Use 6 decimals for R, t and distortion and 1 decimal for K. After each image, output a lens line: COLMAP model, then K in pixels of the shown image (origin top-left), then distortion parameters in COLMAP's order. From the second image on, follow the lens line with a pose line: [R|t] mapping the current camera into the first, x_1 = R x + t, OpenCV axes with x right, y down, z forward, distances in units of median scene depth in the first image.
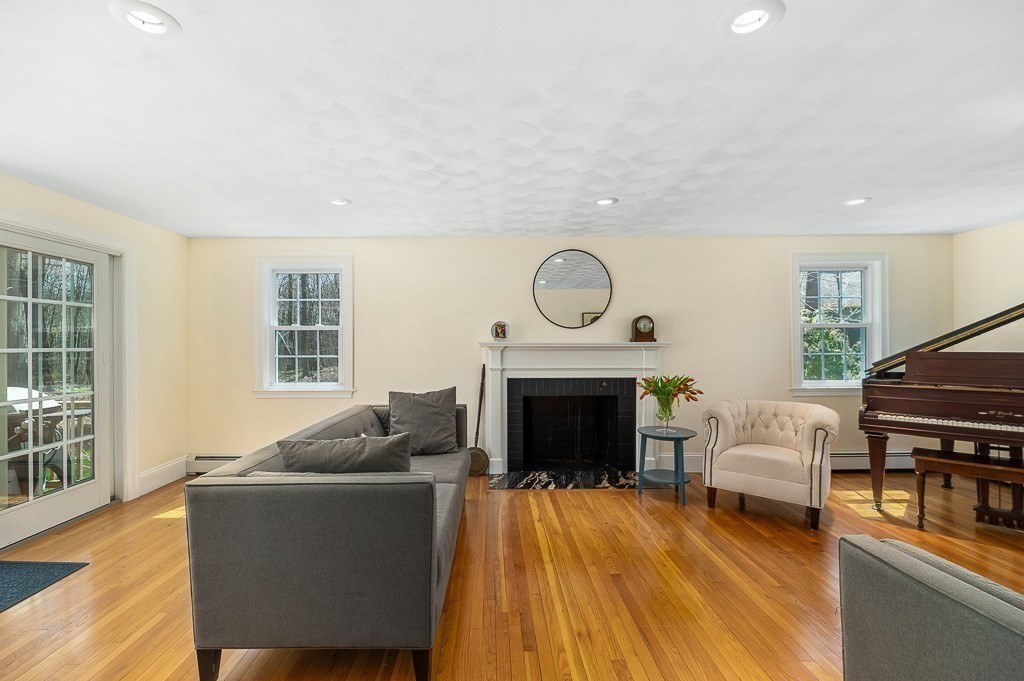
lens RADIAL K [[450.6, 0, 509.1], [0, 450.6, 345.2], [0, 0, 1]] dist [0.001855, 0.000664]
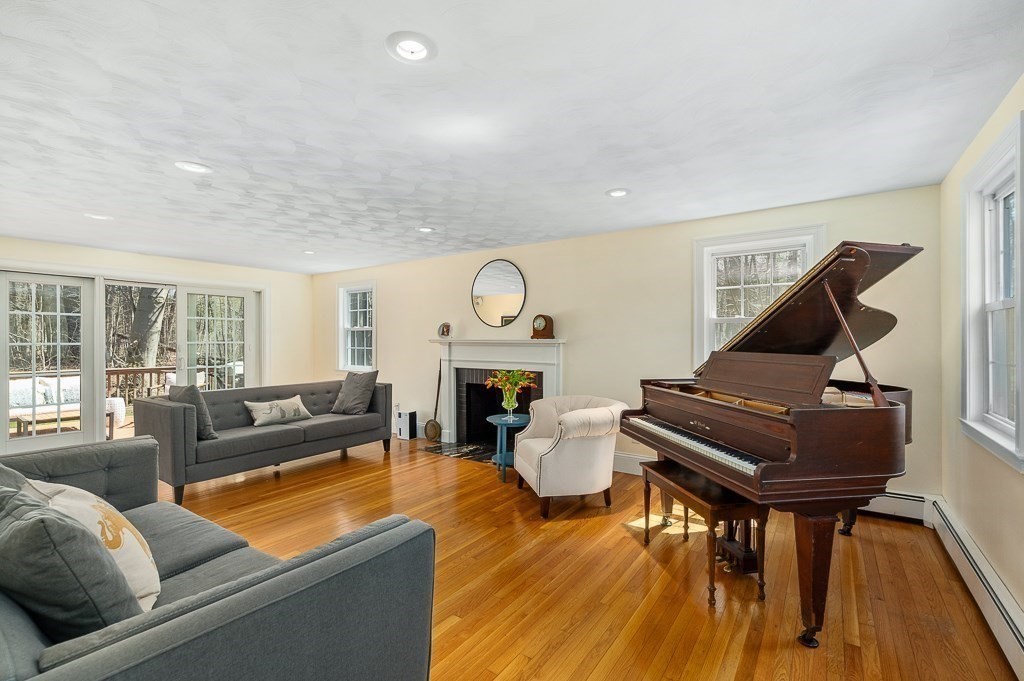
lens RADIAL K [[450.6, 0, 508.1], [0, 450.6, 338.2], [0, 0, 1]] dist [0.001855, 0.000664]
pose [[0.821940, 0.002310, -0.569570, 0.842263], [-0.001351, 0.999997, 0.002106, -0.011459], [0.569573, -0.000962, 0.821940, 0.055350]]
